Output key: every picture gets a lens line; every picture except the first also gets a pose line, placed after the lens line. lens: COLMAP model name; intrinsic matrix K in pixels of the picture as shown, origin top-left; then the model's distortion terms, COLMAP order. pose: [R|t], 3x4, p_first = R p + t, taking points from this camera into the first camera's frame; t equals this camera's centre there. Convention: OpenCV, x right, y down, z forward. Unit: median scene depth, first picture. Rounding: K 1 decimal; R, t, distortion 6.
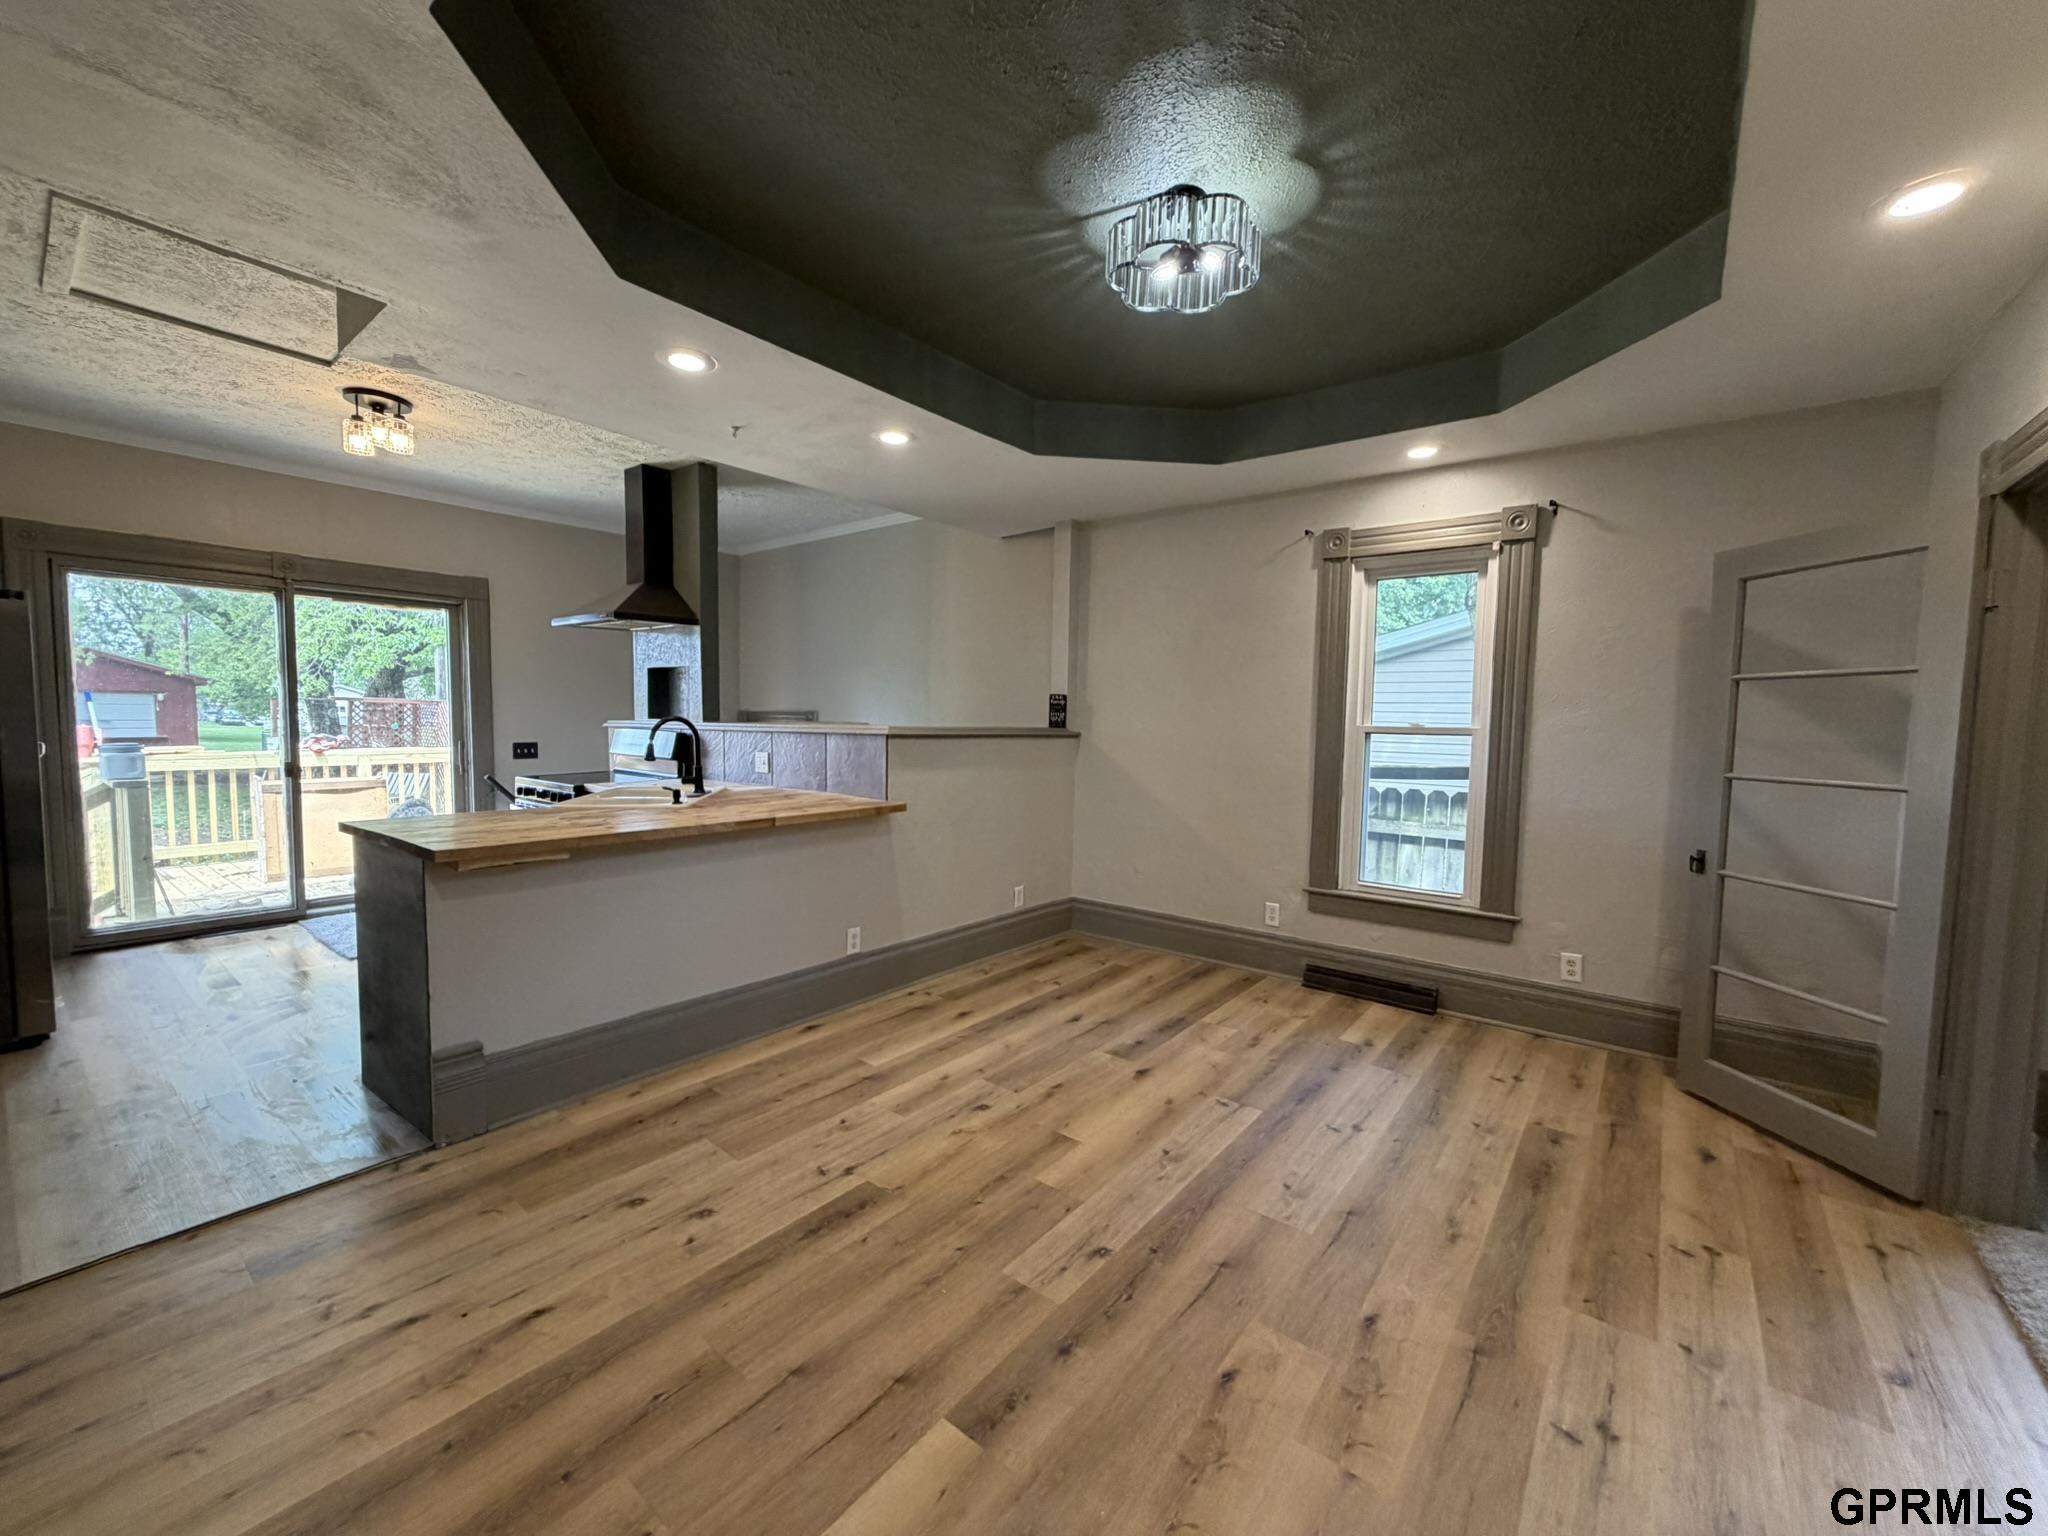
lens RADIAL K [[820.7, 0, 1014.6], [0, 820.7, 773.6], [0, 0, 1]] dist [-0.002050, 0.000880]
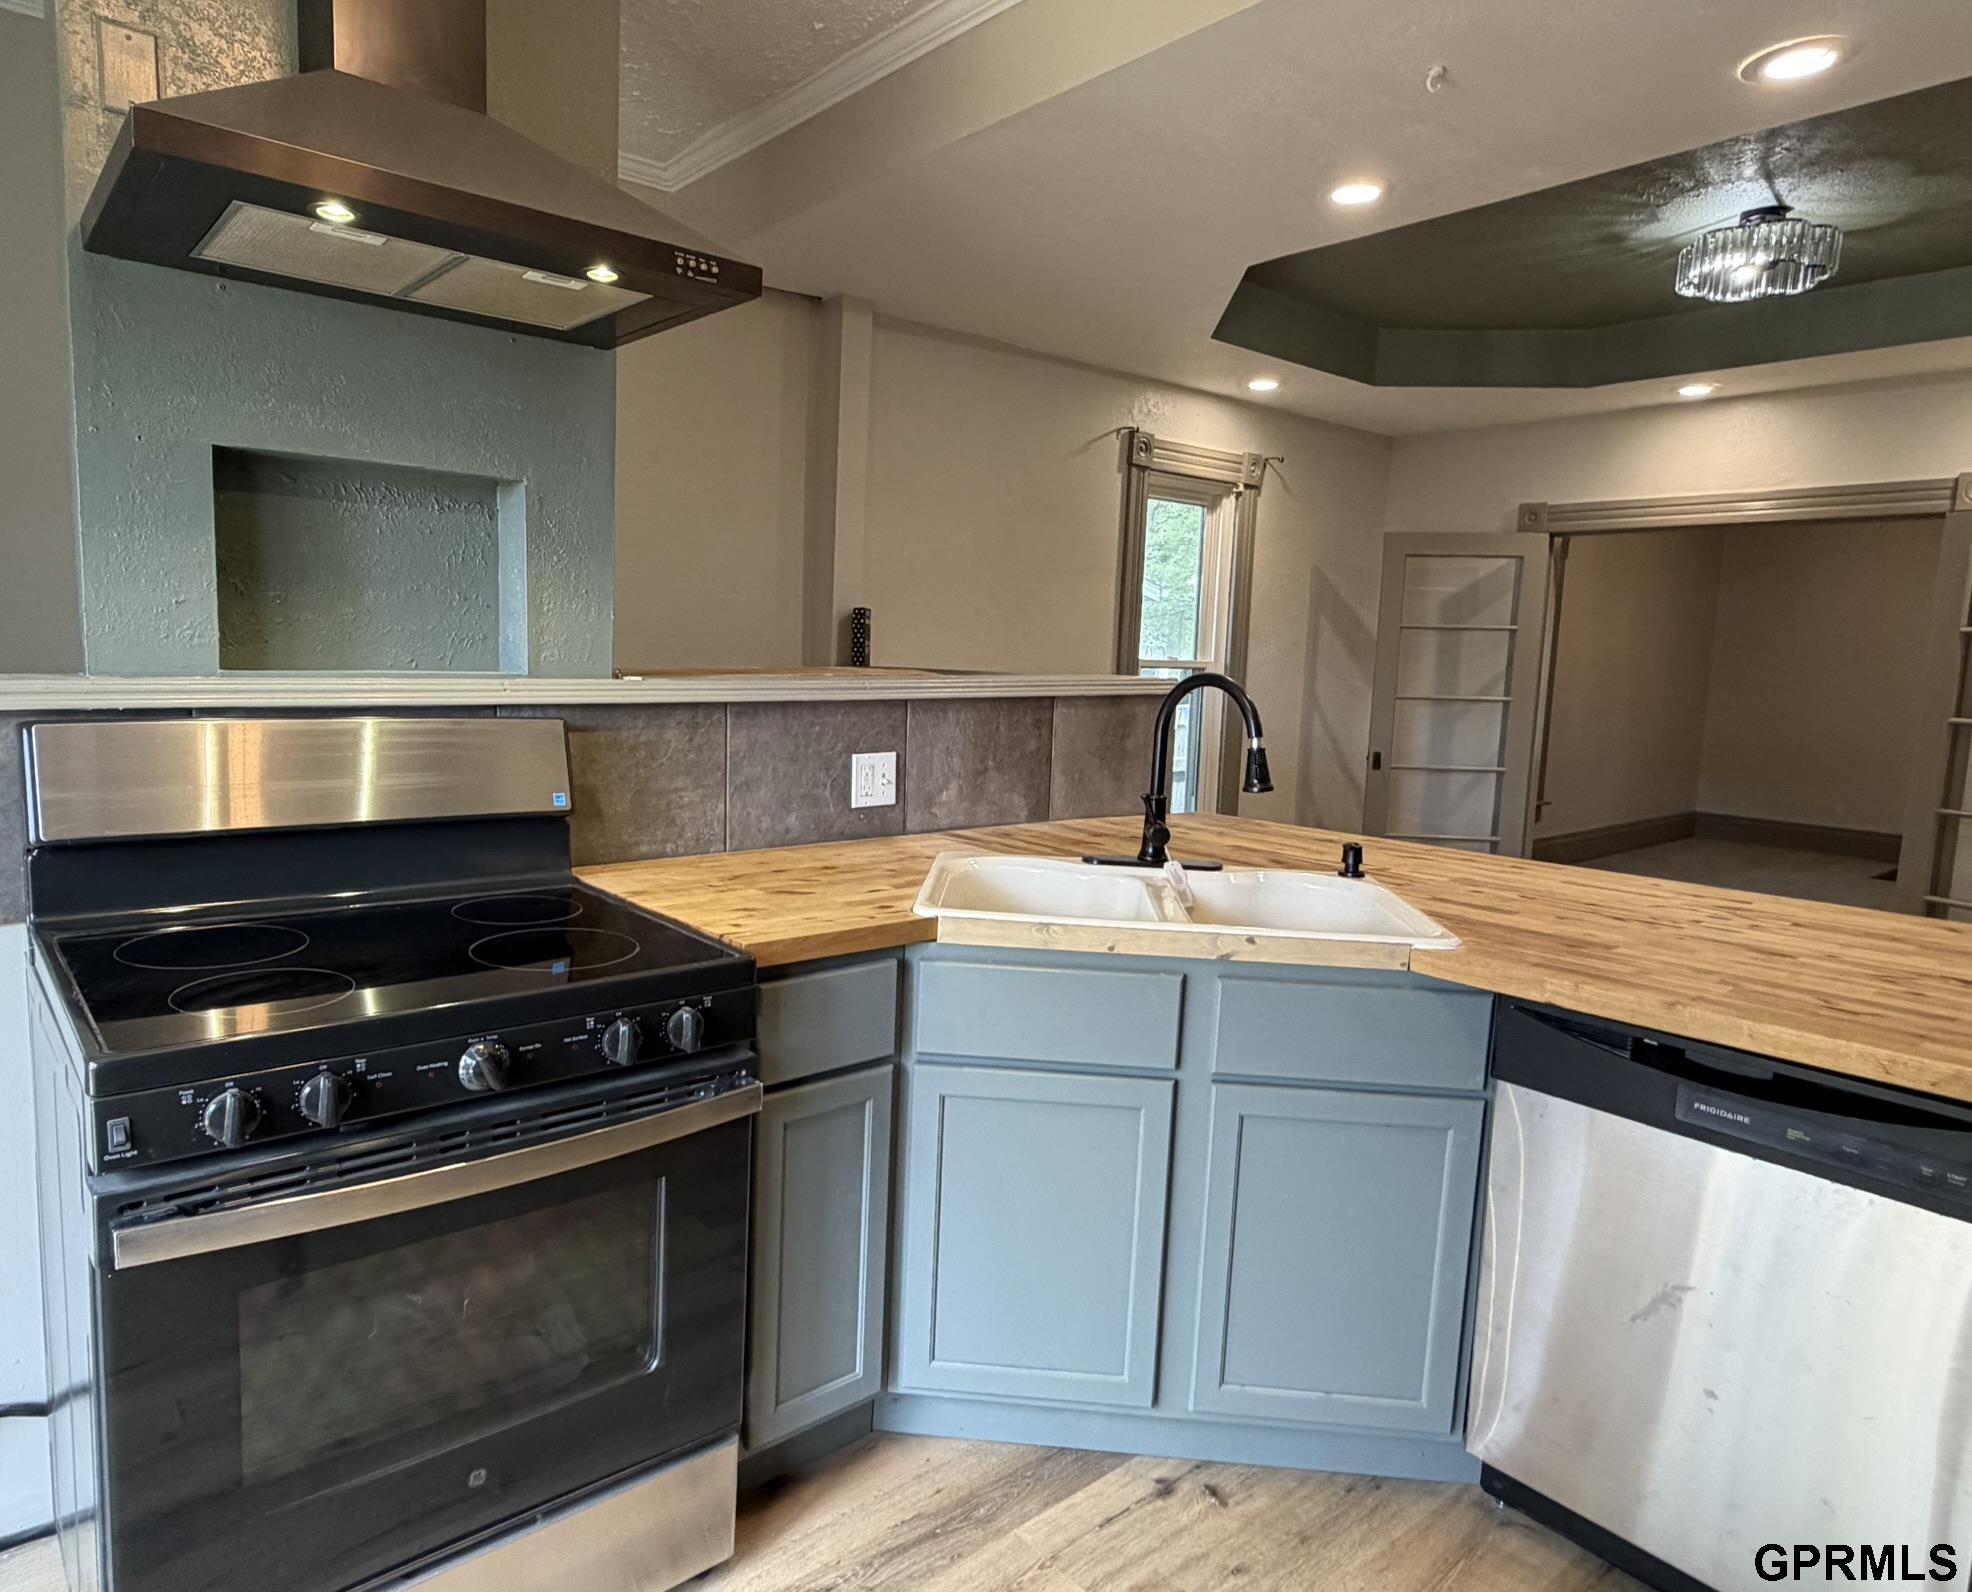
lens RADIAL K [[1229.9, 0, 888.5], [0, 1229.9, 798.4], [0, 0, 1]] dist [-0.011340, 0.003438]
pose [[0.229170, -0.128002, 0.964933, -1.338251], [0.046269, 0.991628, 0.120555, -0.114768], [-0.972286, 0.017019, 0.233174, 1.331735]]
